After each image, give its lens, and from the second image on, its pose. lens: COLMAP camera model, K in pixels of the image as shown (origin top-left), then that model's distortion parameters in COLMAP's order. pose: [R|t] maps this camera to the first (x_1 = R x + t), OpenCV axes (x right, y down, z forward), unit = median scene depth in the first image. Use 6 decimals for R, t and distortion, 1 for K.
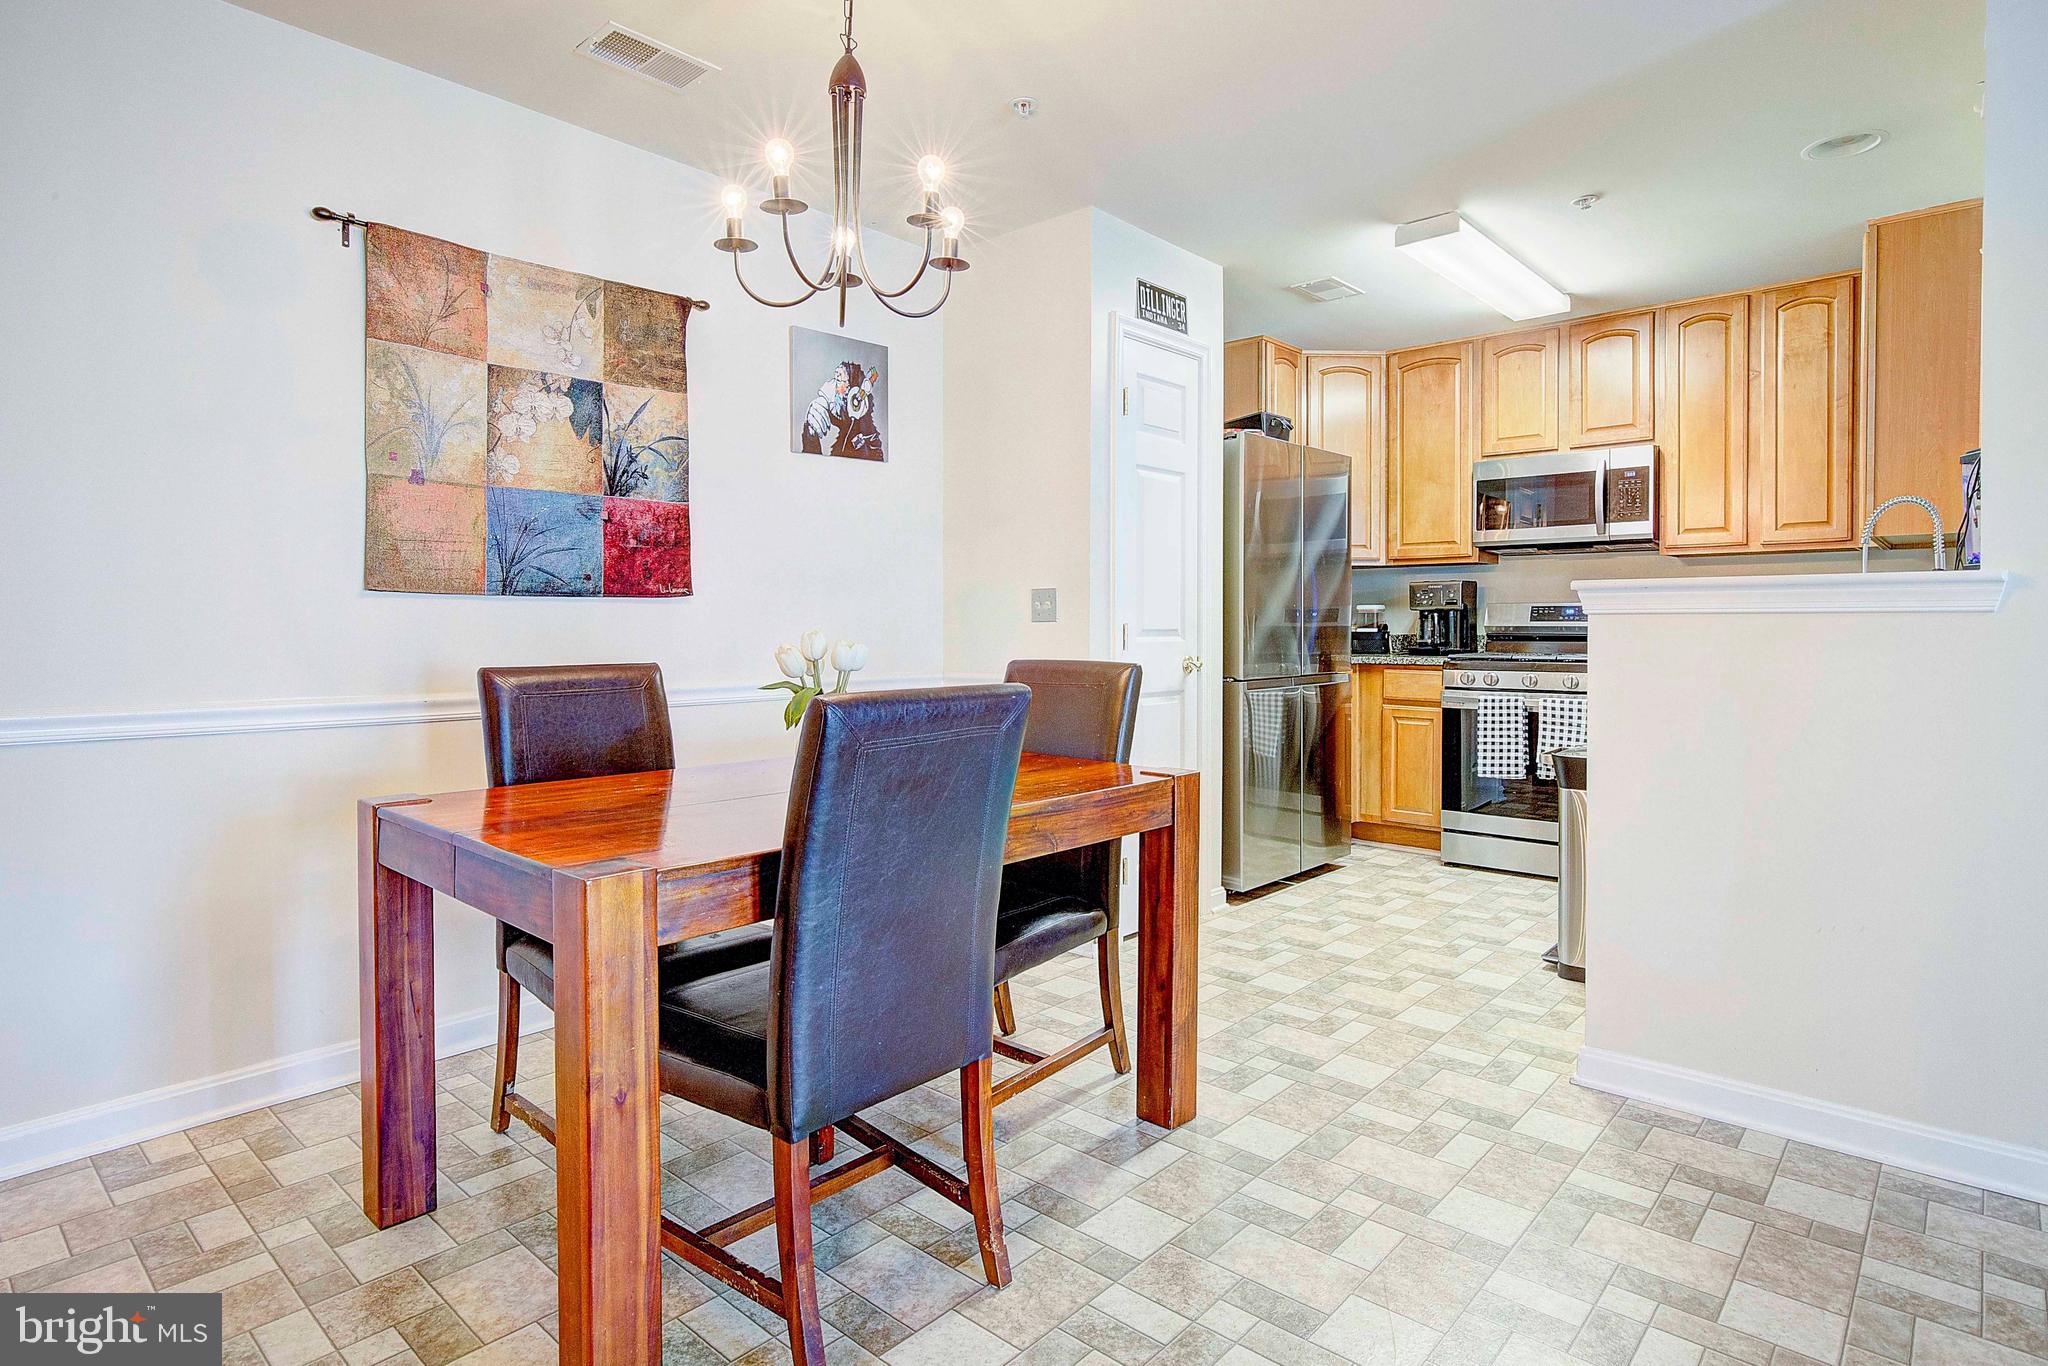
lens RADIAL K [[1077.9, 0, 1015.9], [0, 1077.9, 639.6], [0, 0, 1]] dist [-0.004309, 0.000726]
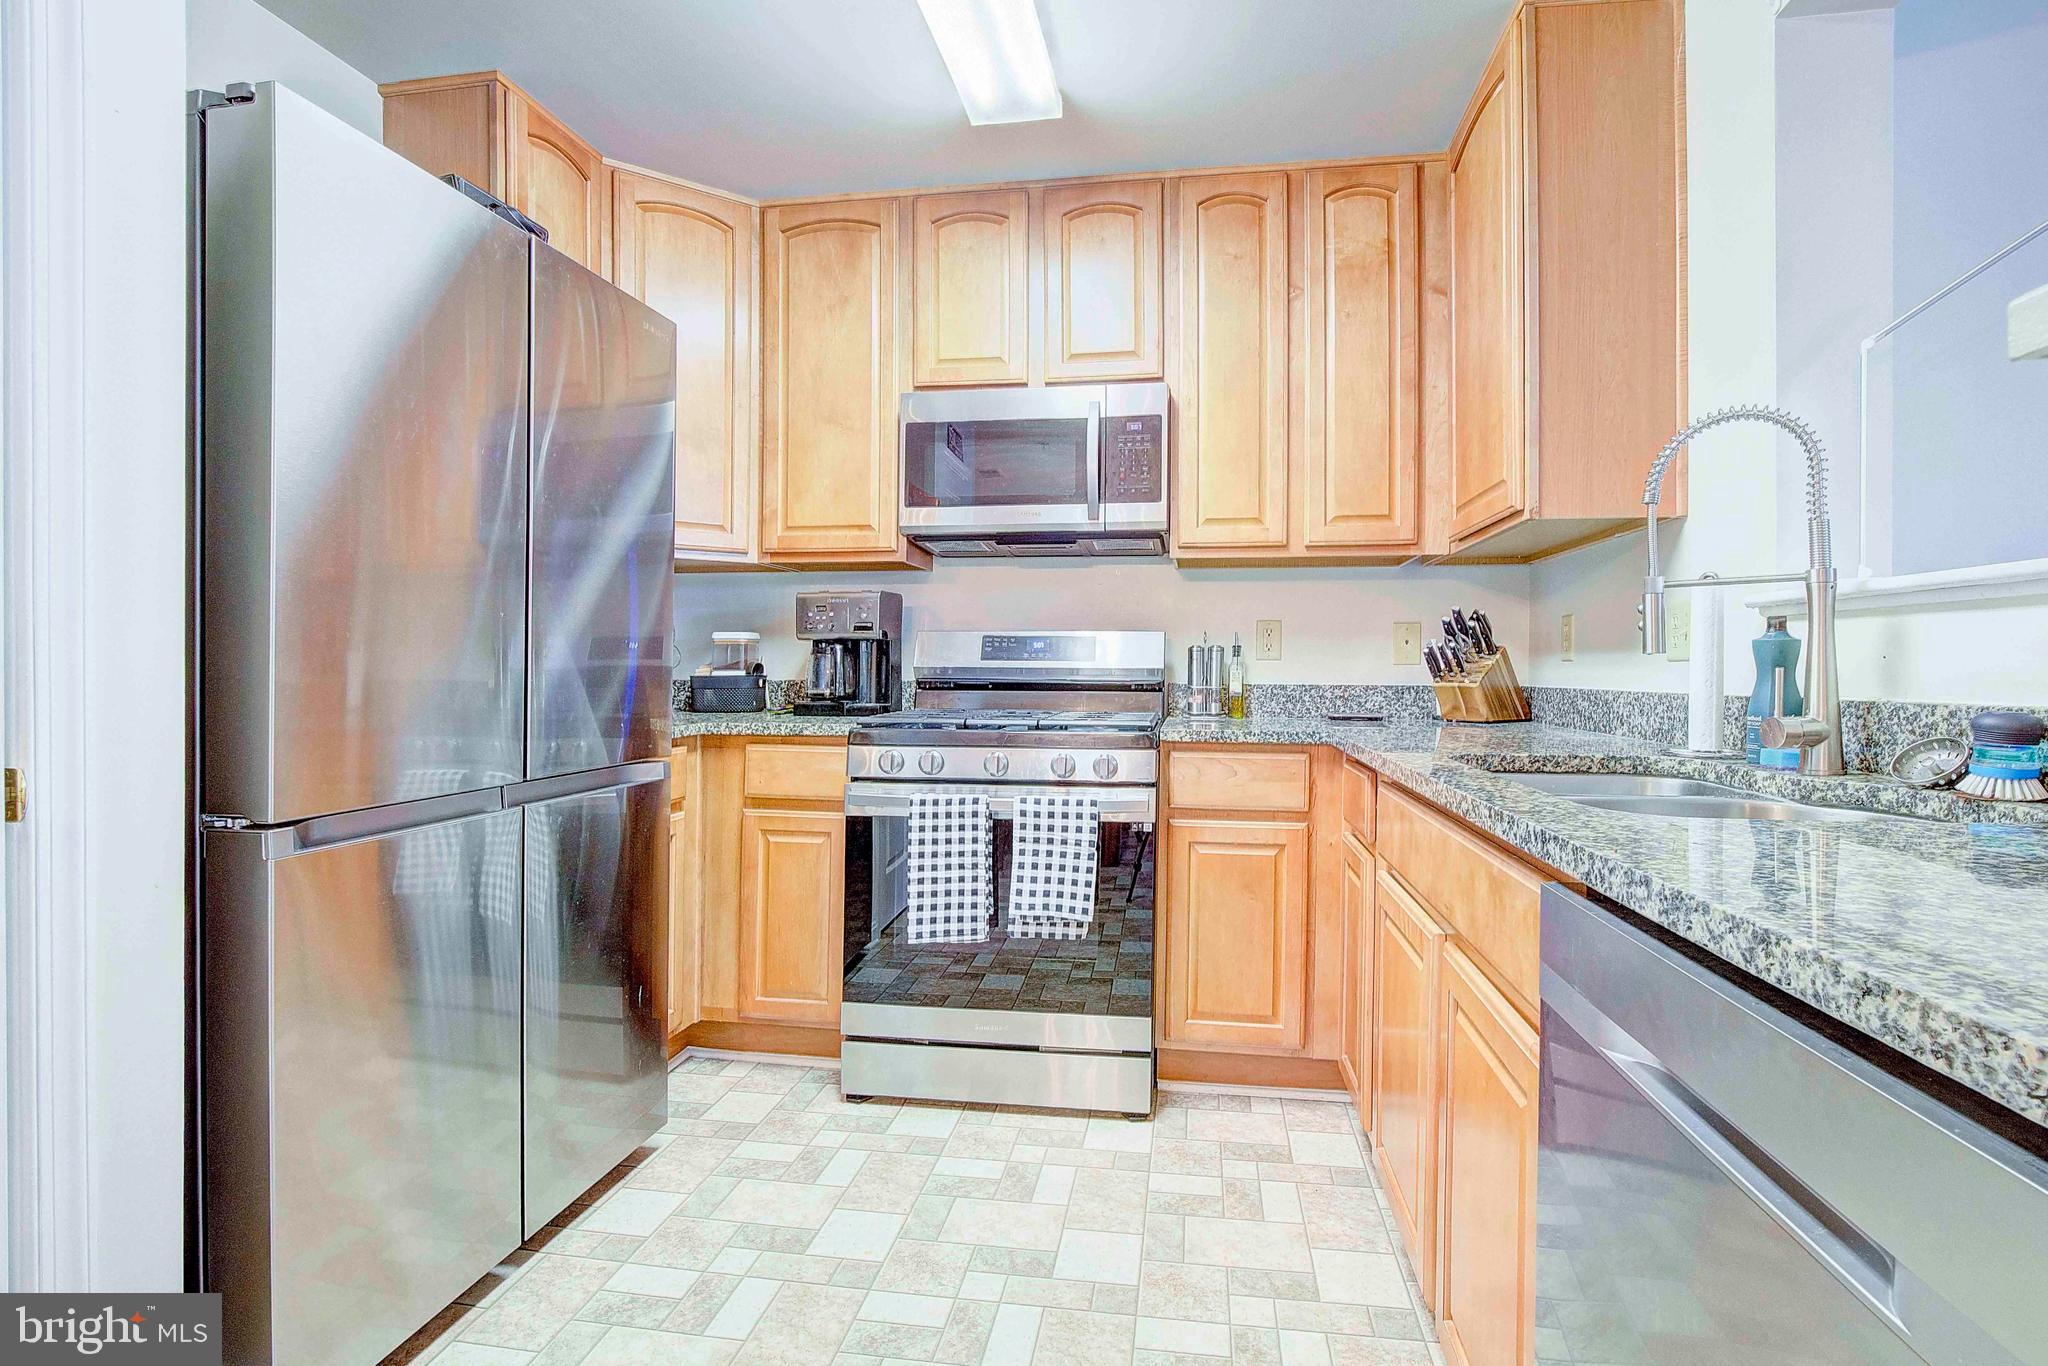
lens RADIAL K [[968.1, 0, 1094.4], [0, 968.1, 655.0], [0, 0, 1]] dist [-0.027216, 0.001840]
pose [[0.811295, 0.013206, 0.584488, 0.266881], [0.001848, 0.999682, -0.025153, -0.007120], [-0.584634, 0.021486, 0.811013, 0.668357]]
